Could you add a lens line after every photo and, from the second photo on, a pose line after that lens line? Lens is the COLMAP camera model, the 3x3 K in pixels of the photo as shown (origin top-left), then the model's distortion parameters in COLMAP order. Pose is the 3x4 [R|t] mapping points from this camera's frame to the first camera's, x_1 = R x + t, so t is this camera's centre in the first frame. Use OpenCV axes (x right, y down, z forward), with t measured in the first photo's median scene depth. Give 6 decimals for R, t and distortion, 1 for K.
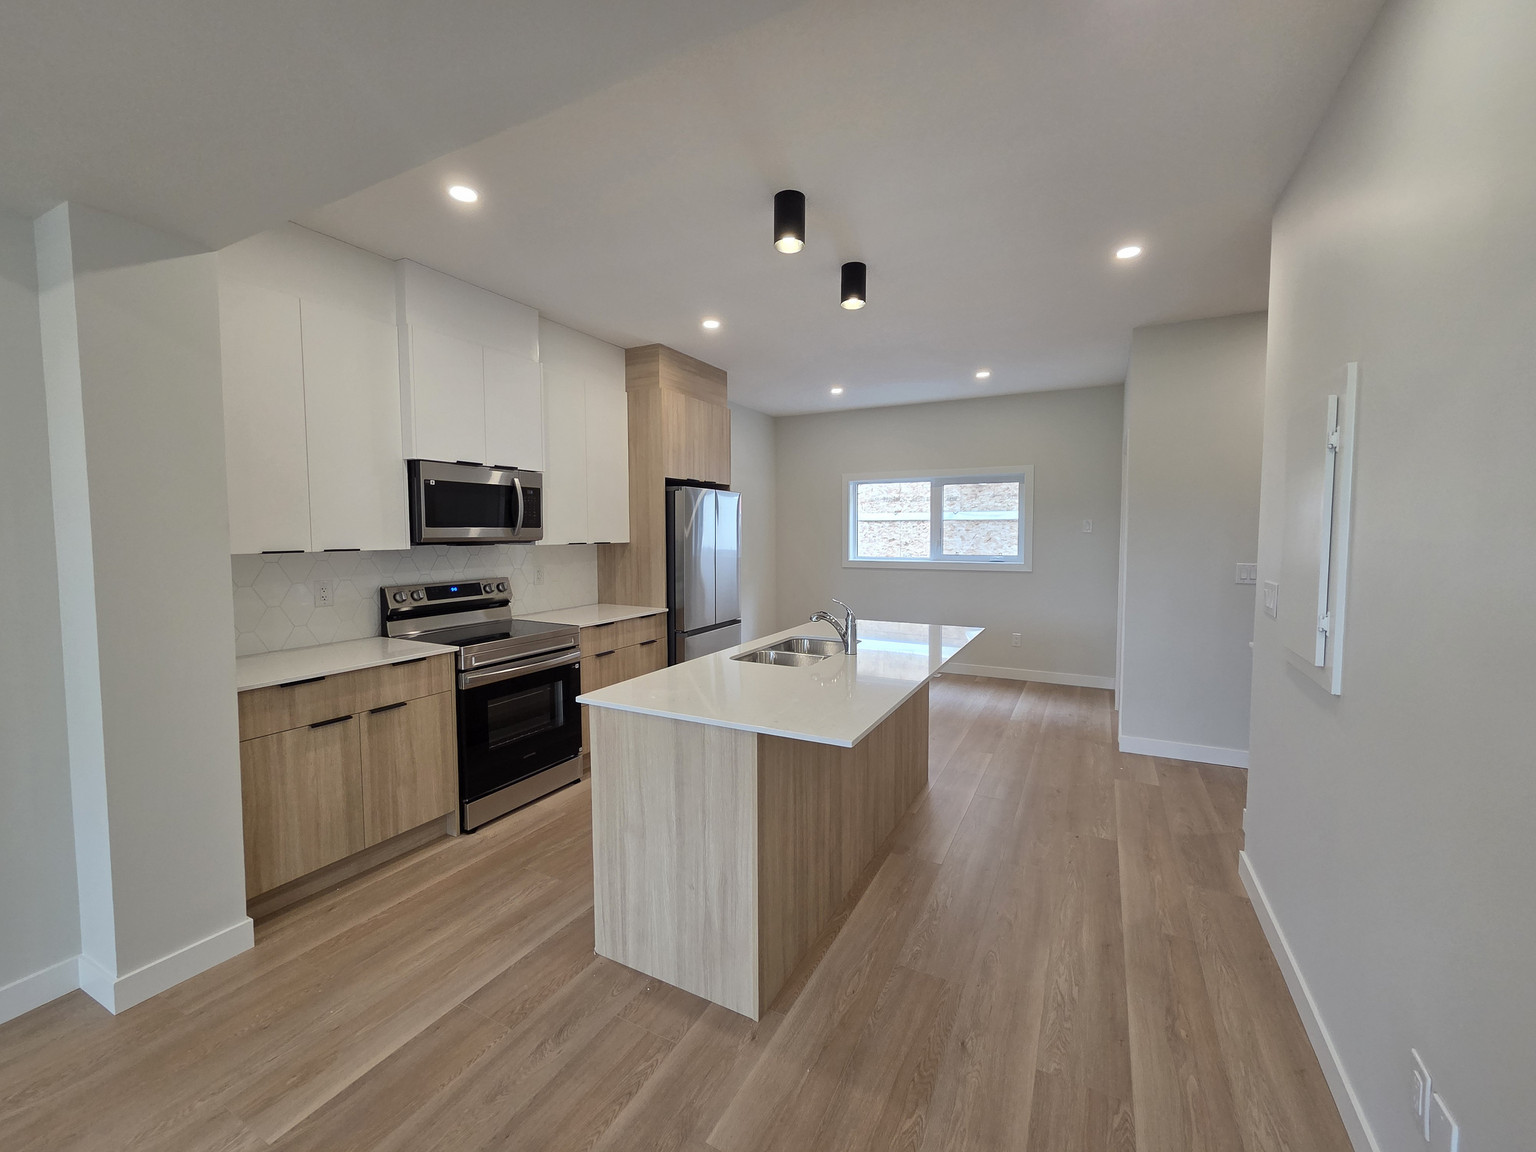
lens RADIAL K [[626.5, 0, 773.4], [0, 626.5, 566.6], [0, 0, 1]] dist [0.000939, 0.000081]
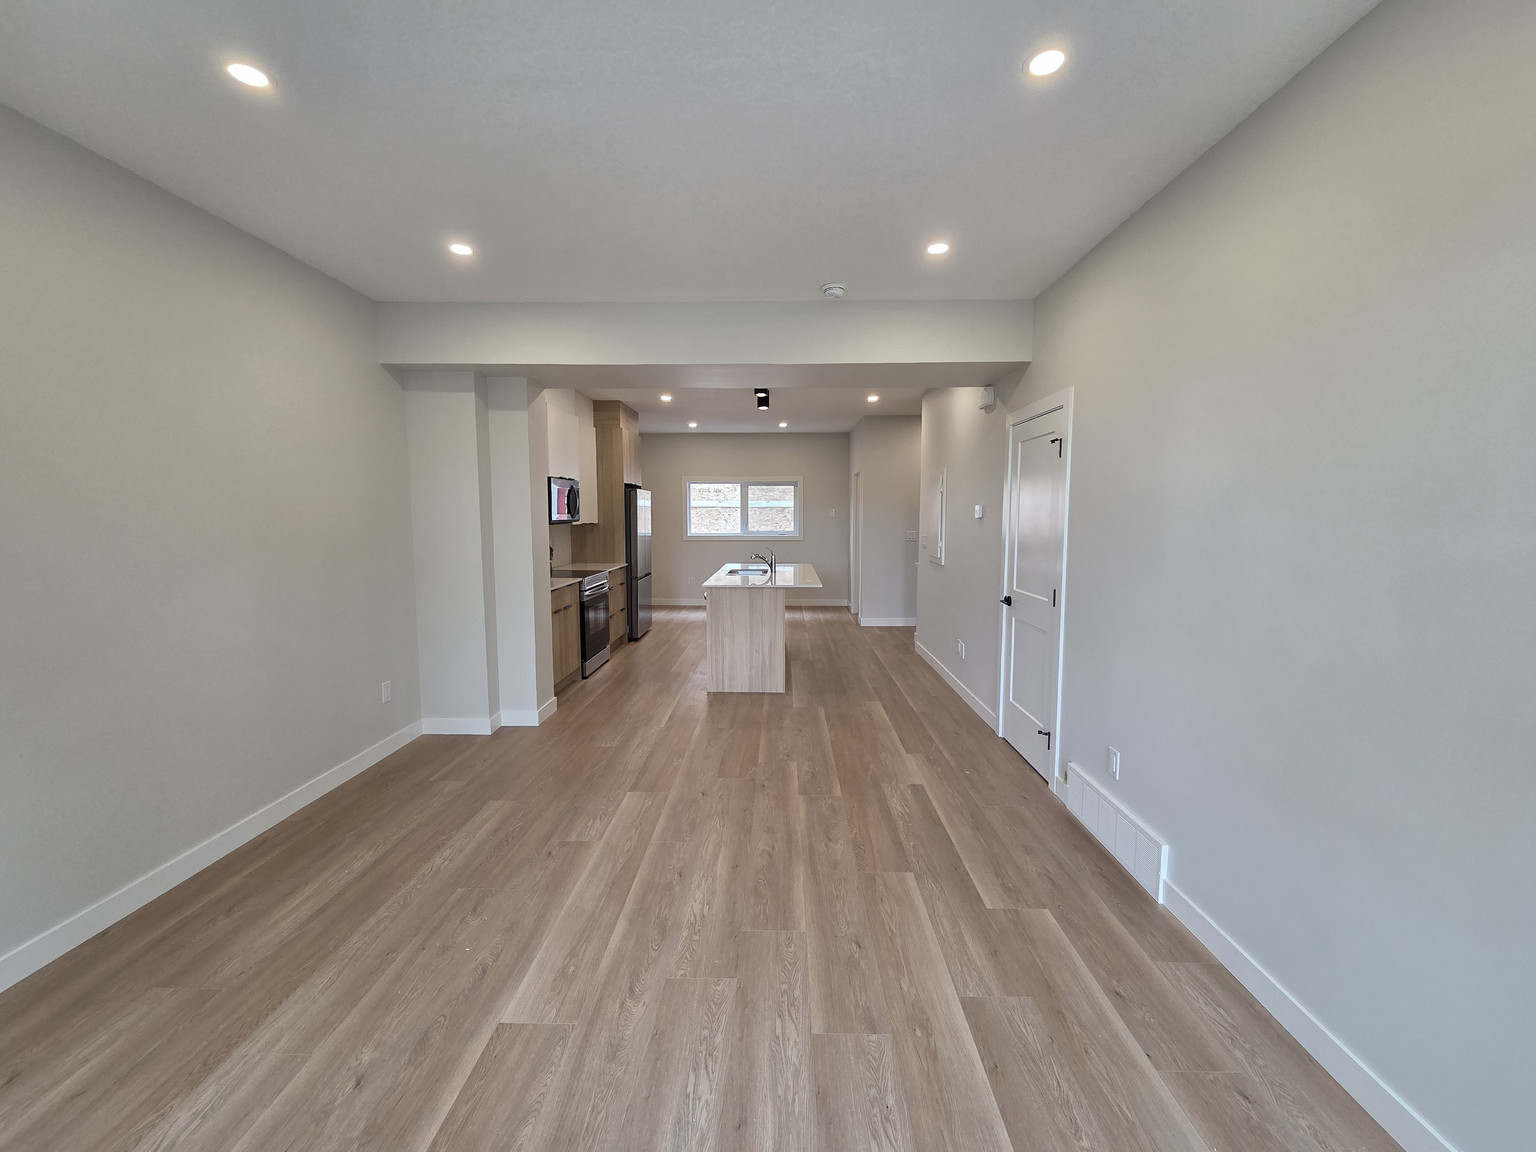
lens RADIAL K [[626.5, 0, 773.4], [0, 626.5, 566.6], [0, 0, 1]] dist [0.000939, 0.000081]
pose [[0.893357, -0.036275, 0.447881, -0.583009], [0.025069, 0.999207, 0.030924, 0.035044], [-0.448648, -0.016398, 0.893558, -0.654549]]
